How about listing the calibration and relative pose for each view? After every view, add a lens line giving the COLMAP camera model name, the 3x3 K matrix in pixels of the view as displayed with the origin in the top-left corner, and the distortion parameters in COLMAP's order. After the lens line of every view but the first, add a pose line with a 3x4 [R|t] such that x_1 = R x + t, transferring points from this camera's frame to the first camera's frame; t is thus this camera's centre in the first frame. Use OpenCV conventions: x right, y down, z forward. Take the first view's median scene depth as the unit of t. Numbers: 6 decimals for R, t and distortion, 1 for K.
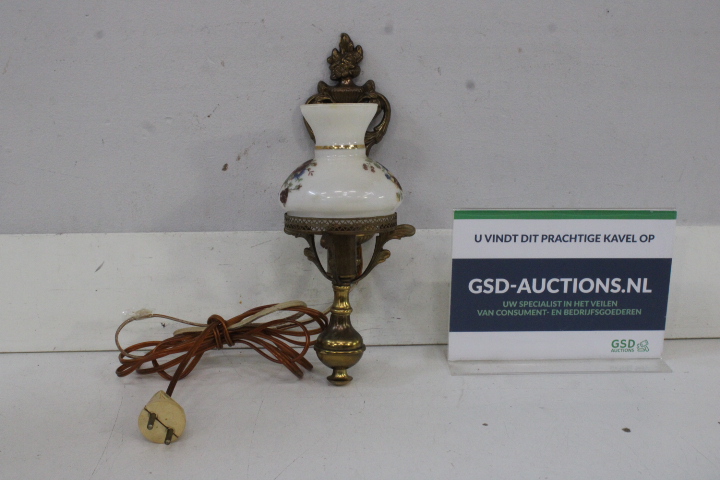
lens RADIAL K [[943.6, 0, 368.0], [0, 943.6, 240.2], [0, 0, 1]] dist [-0.061430, 0.000000]
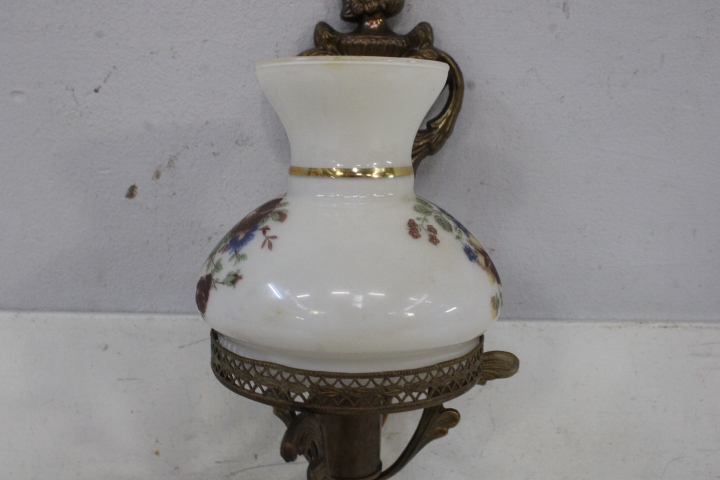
lens RADIAL K [[774.8, 0, 359.3], [0, 774.8, 245.8], [0, 0, 1]] dist [-0.088102, 0.000000]
pose [[0.998412, 0.035265, -0.043930, -0.009426], [-0.032986, 0.998125, 0.051561, -0.076792], [0.045666, -0.050030, 0.997703, 0.613075]]
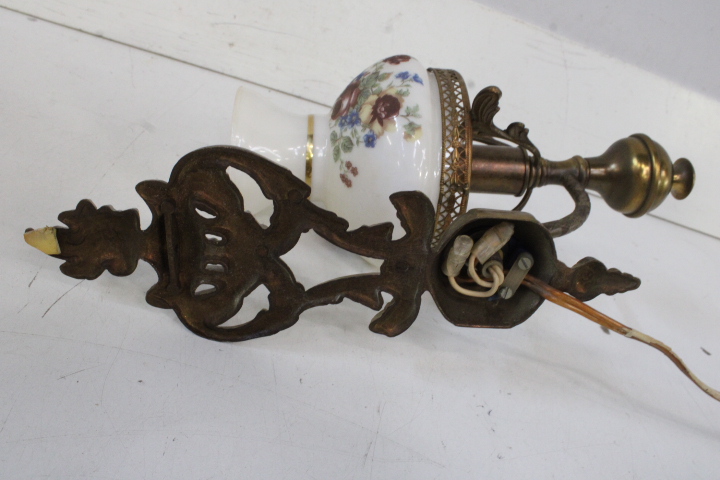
lens RADIAL K [[613.4, 0, 354.9], [0, 613.4, 241.0], [0, 0, 1]] dist [-0.147905, 0.102693]
pose [[0.942745, 0.299352, 0.147038, -0.005262], [-0.331309, 0.891199, 0.309838, 0.047294], [-0.038289, -0.340813, 0.939351, 0.496568]]
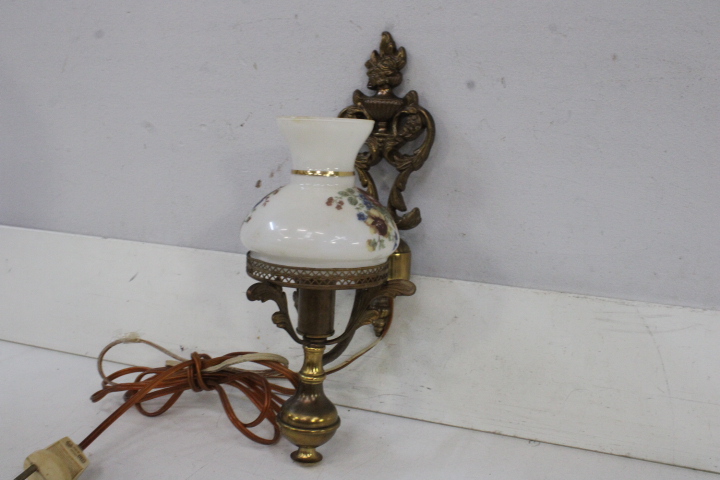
lens RADIAL K [[774.8, 0, 353.6], [0, 774.8, 238.4], [0, 0, 1]] dist [-0.088102, 0.000000]
pose [[0.903420, 0.111813, -0.413920, 0.245620], [-0.106752, 0.993655, 0.035421, -0.064286], [0.415254, 0.012187, 0.909624, 0.391966]]
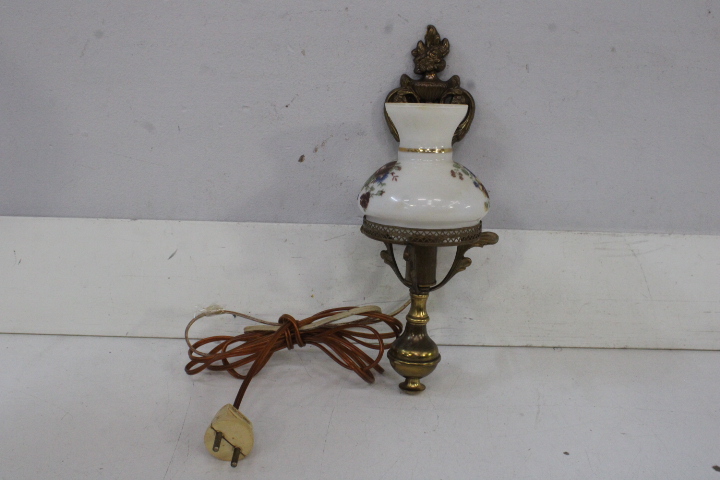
lens RADIAL K [[774.8, 0, 365.1], [0, 774.8, 239.5], [0, 0, 1]] dist [-0.088102, 0.000000]
pose [[0.997602, 0.045818, -0.051882, -0.041784], [-0.041832, 0.996270, 0.075476, -0.059520], [0.055147, -0.073125, 0.995797, 0.204106]]
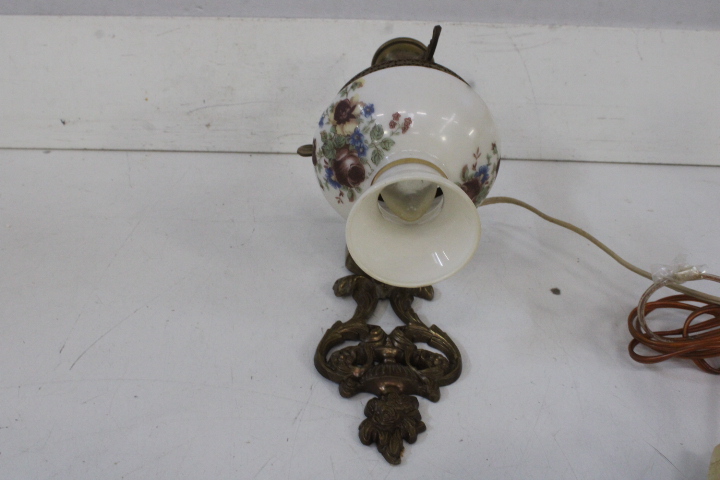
lens RADIAL K [[774.8, 0, 355.8], [0, 774.8, 235.8], [0, 0, 1]] dist [-0.088102, 0.000000]
pose [[0.994996, 0.059746, -0.080087, 0.130629], [-0.033861, 0.955728, 0.292295, -0.029879], [0.094005, -0.288121, 0.952969, 0.307748]]
